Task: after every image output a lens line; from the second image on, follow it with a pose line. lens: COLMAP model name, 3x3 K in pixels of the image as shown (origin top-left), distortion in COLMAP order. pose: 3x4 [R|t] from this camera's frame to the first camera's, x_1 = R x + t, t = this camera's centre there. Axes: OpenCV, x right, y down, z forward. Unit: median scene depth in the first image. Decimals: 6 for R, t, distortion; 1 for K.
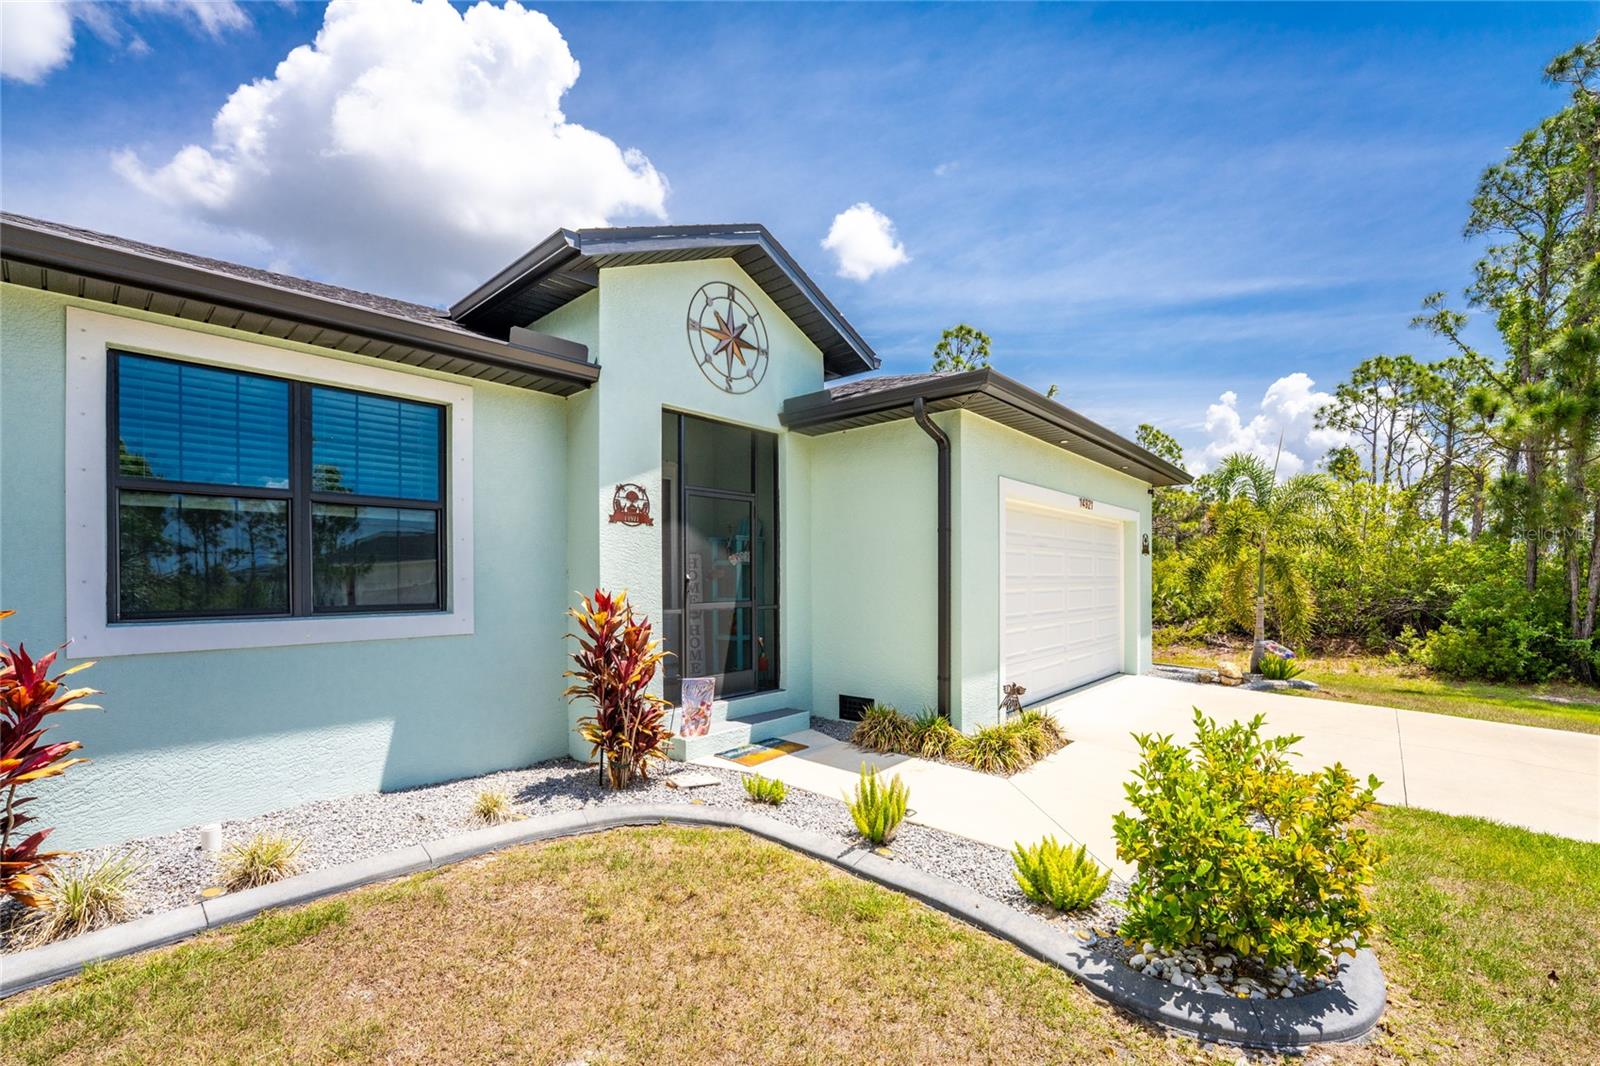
lens RADIAL K [[674.2, 0, 805.7], [0, 674.2, 577.8], [0, 0, 1]] dist [-0.017493, 0.000073]
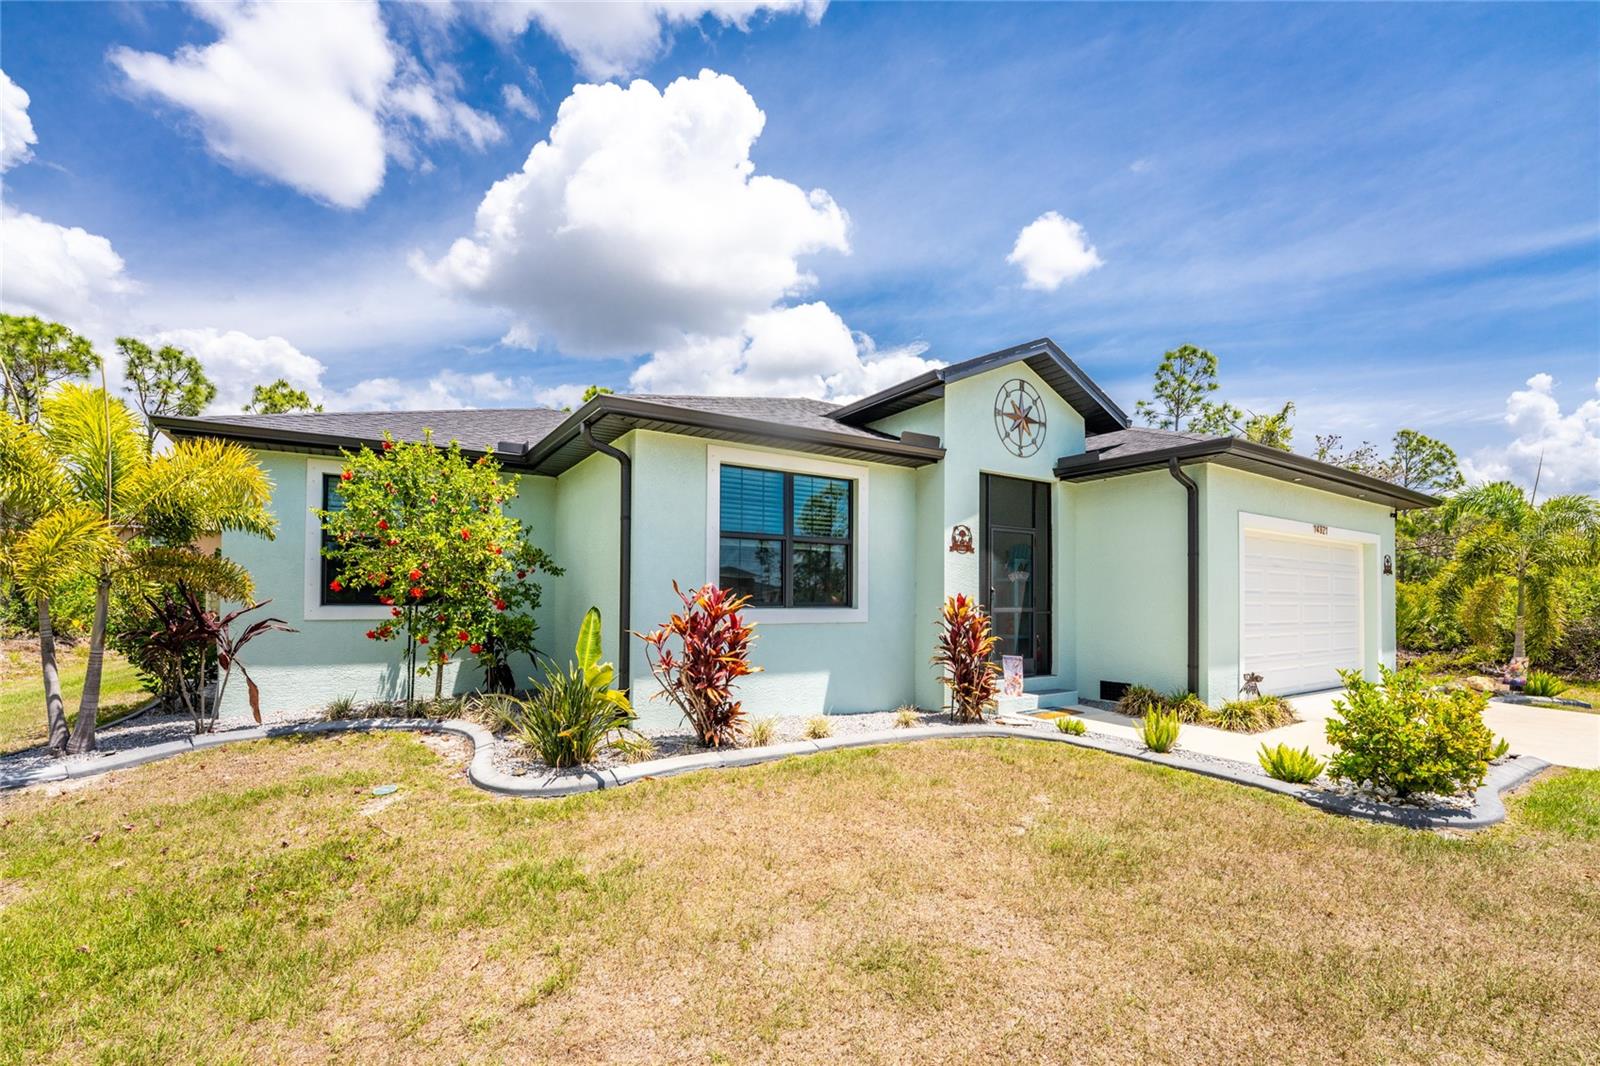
lens RADIAL K [[675.5, 0, 797.3], [0, 675.5, 586.2], [0, 0, 1]] dist [-0.023775, -0.000155]
pose [[0.959384, 0.003908, -0.282078, -0.172947], [-0.010231, 0.999728, -0.020948, 0.028303], [0.281919, 0.022983, 0.959163, -0.490240]]
